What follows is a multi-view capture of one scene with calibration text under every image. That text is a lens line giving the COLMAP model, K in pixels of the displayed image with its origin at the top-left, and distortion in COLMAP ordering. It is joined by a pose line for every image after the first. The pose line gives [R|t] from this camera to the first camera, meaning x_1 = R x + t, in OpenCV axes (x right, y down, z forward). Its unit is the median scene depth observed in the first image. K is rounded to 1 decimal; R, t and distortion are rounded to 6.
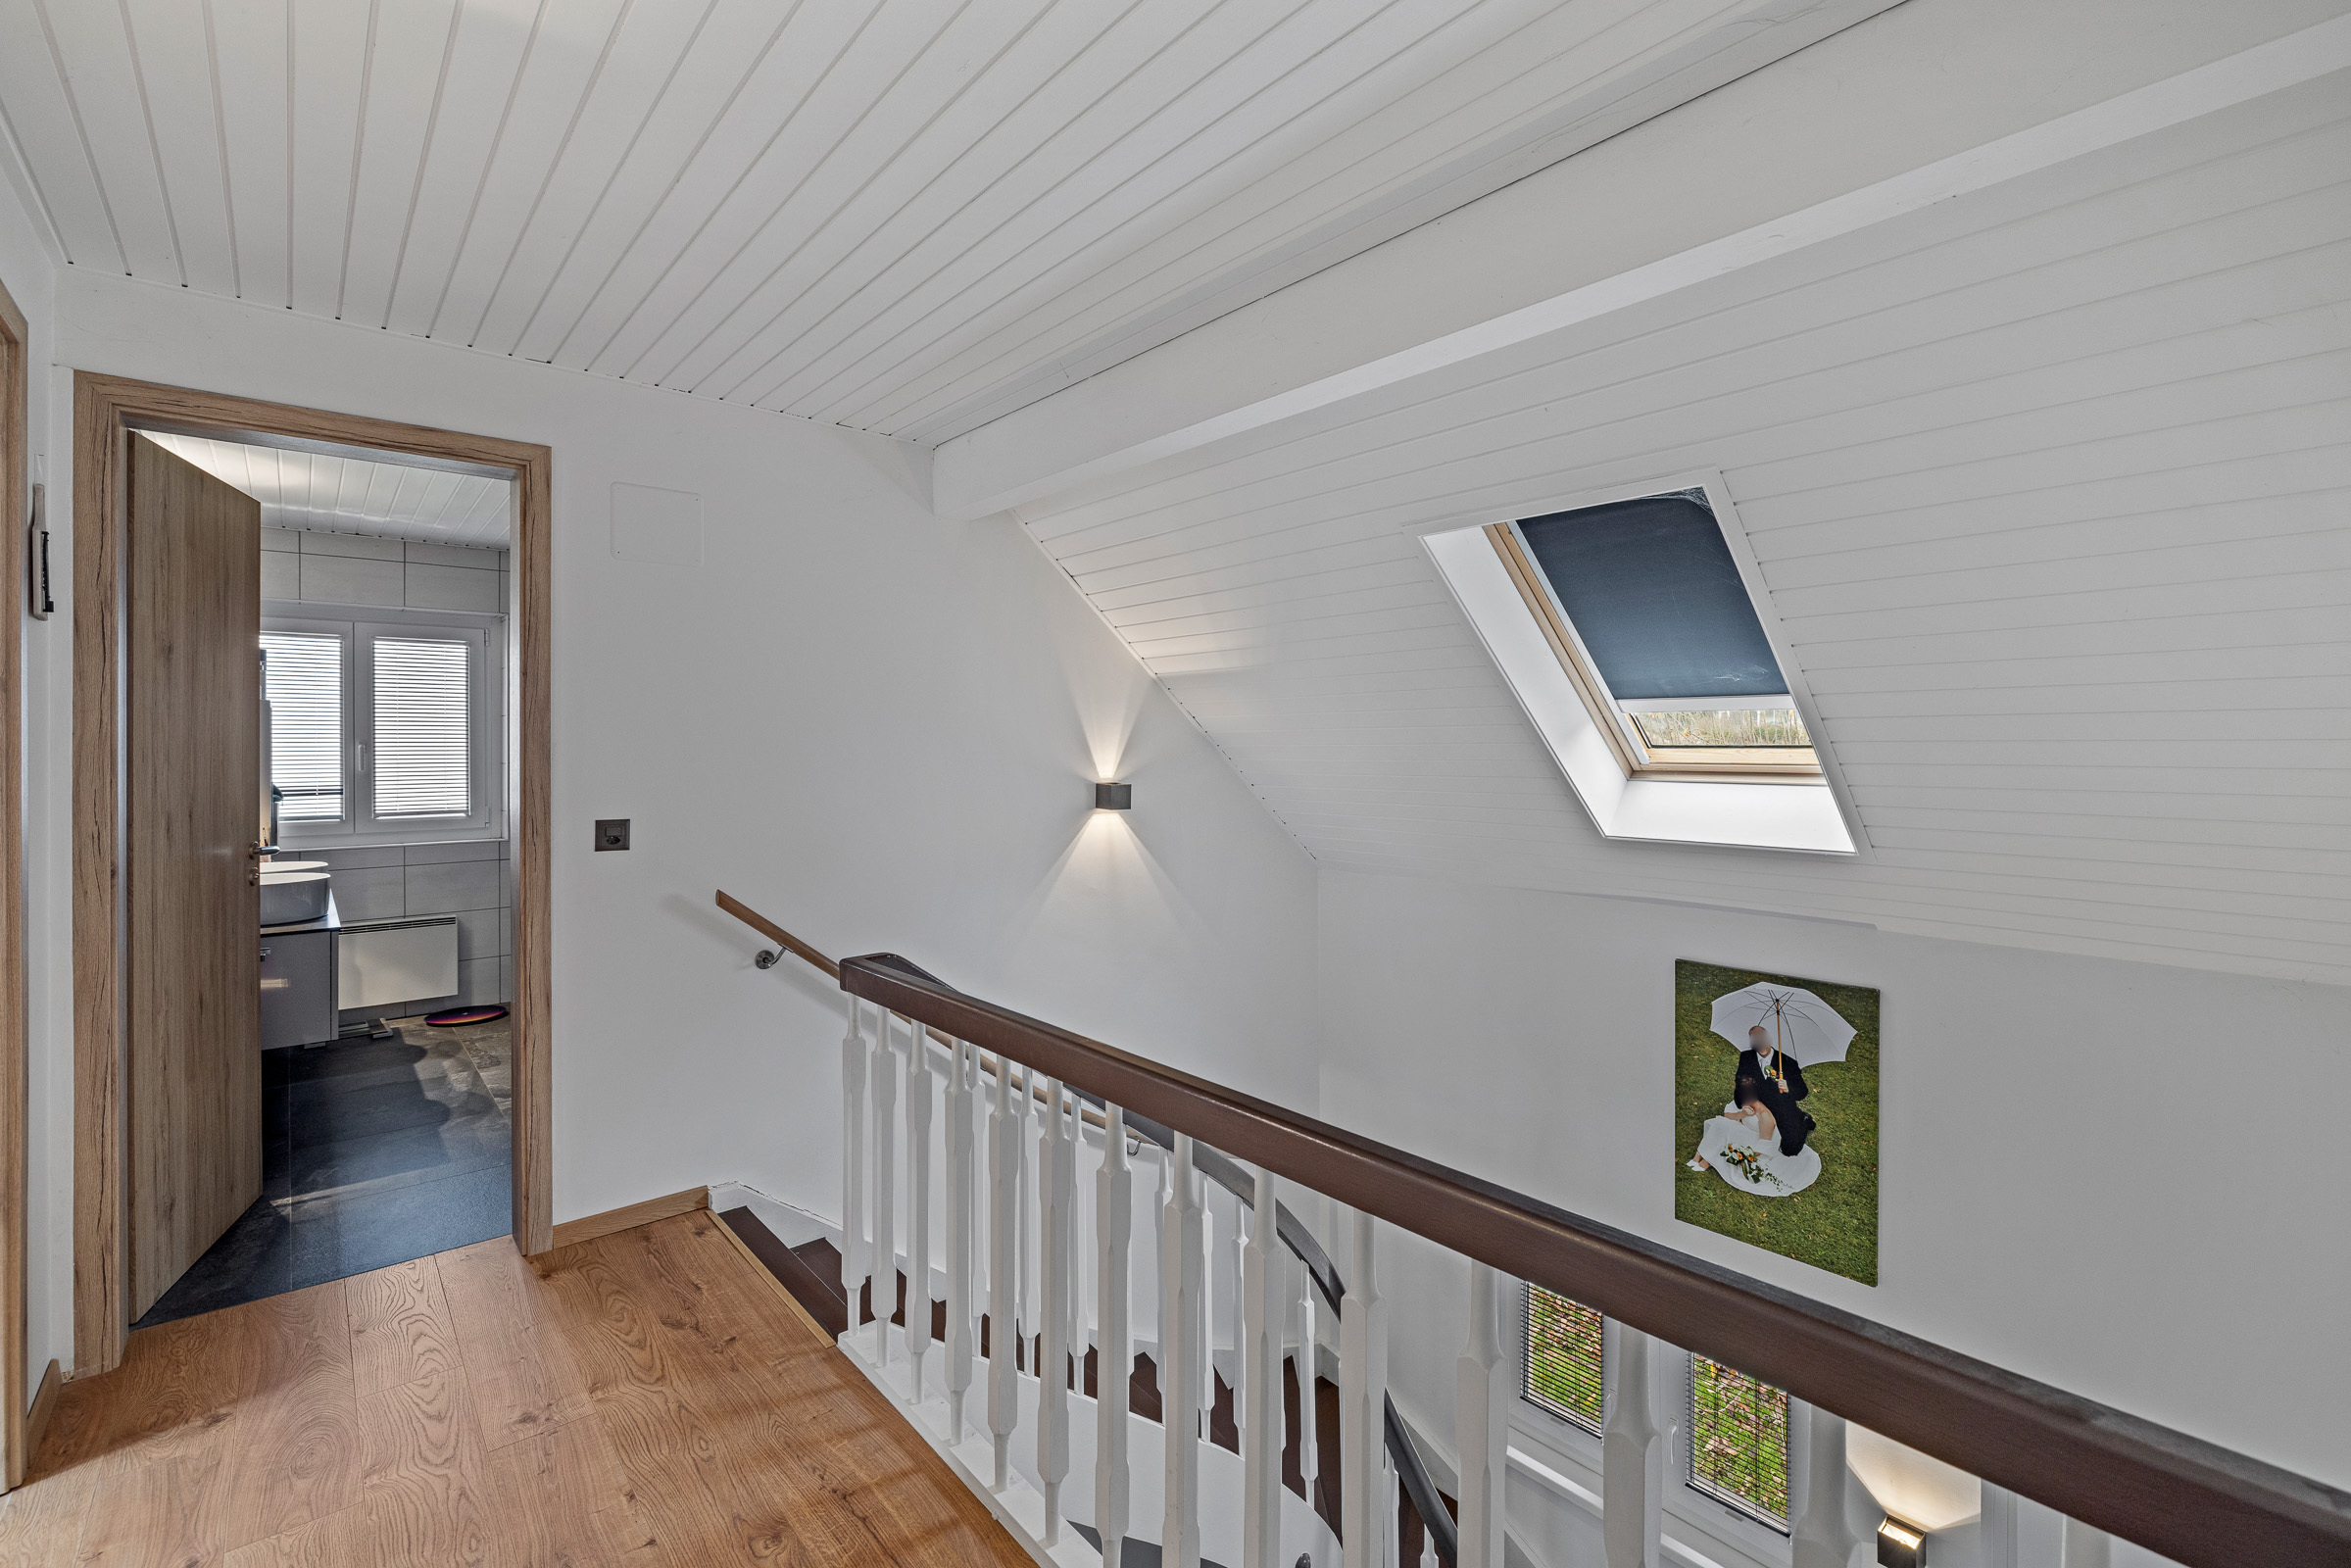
lens RADIAL K [[1082.7, 0, 1172.4], [0, 1082.7, 772.6], [0, 0, 1]] dist [-0.001177, -0.000097]
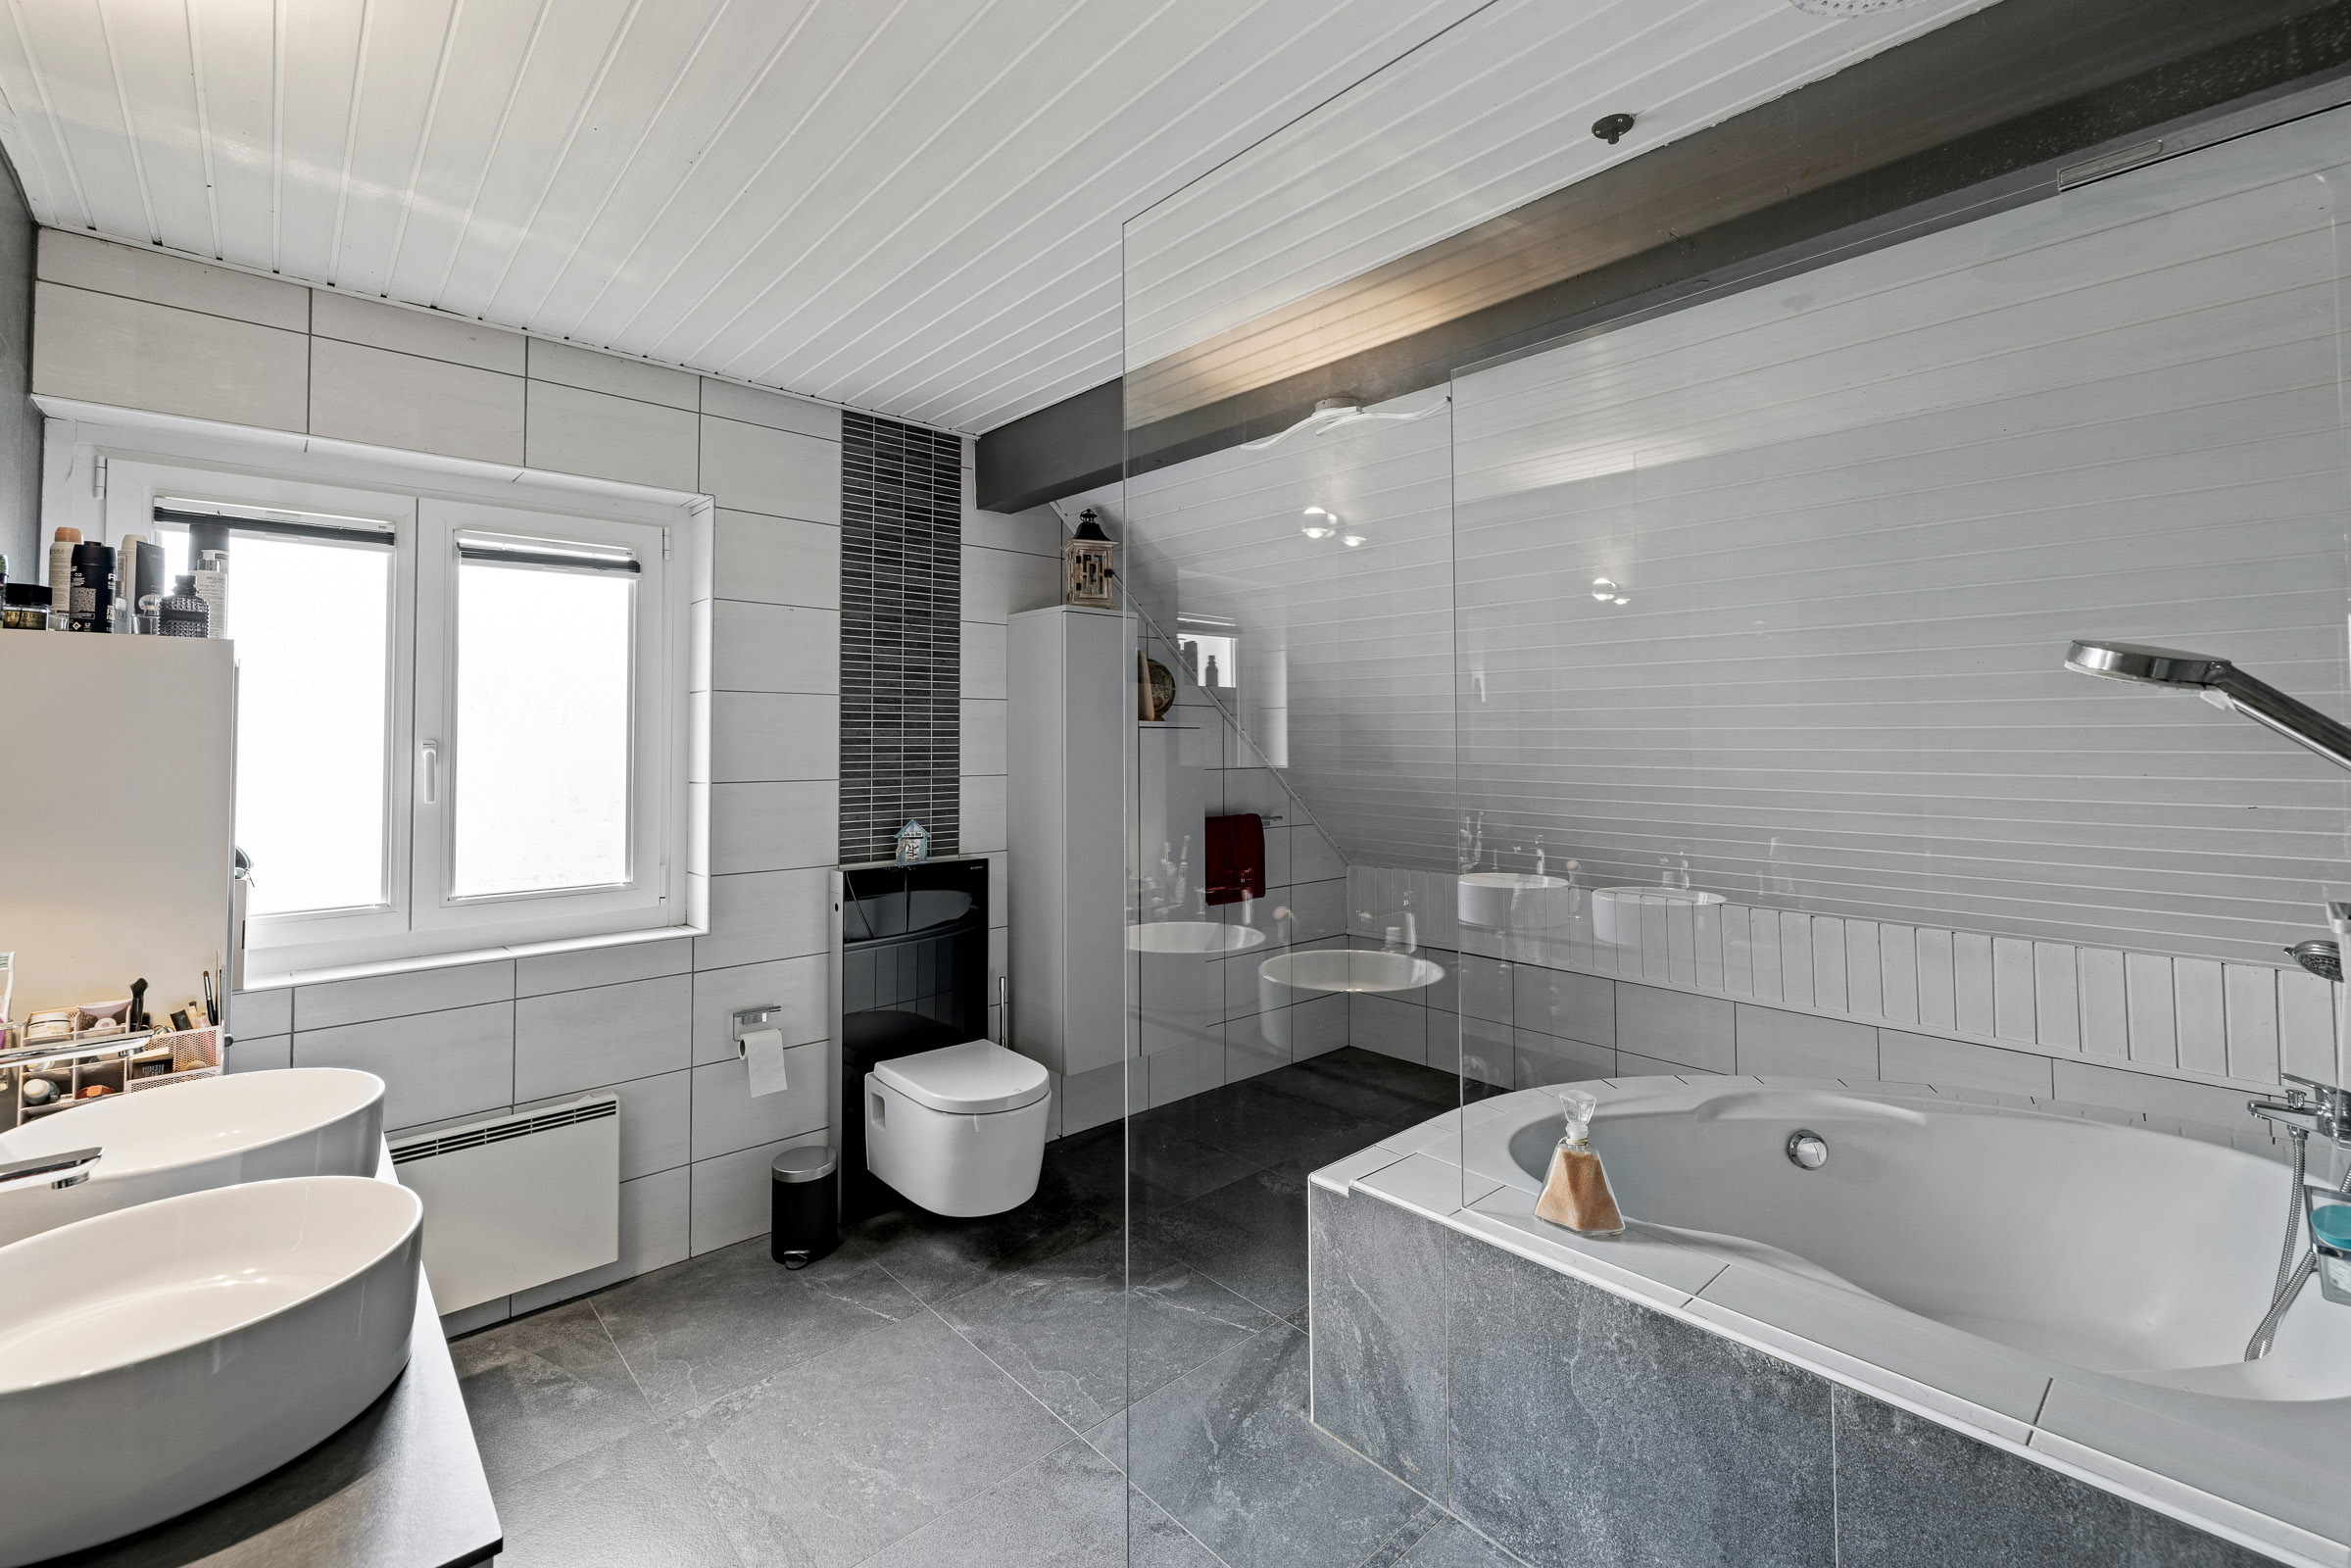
lens RADIAL K [[989.5, 0, 1178.9], [0, 989.5, 780.4], [0, 0, 1]] dist [0.000401, 0.000017]
pose [[0.999959, -0.006447, 0.006320, -0.406179], [0.006648, 0.999454, -0.032351, 0.002750], [-0.006108, 0.032392, 0.999457, 0.540652]]
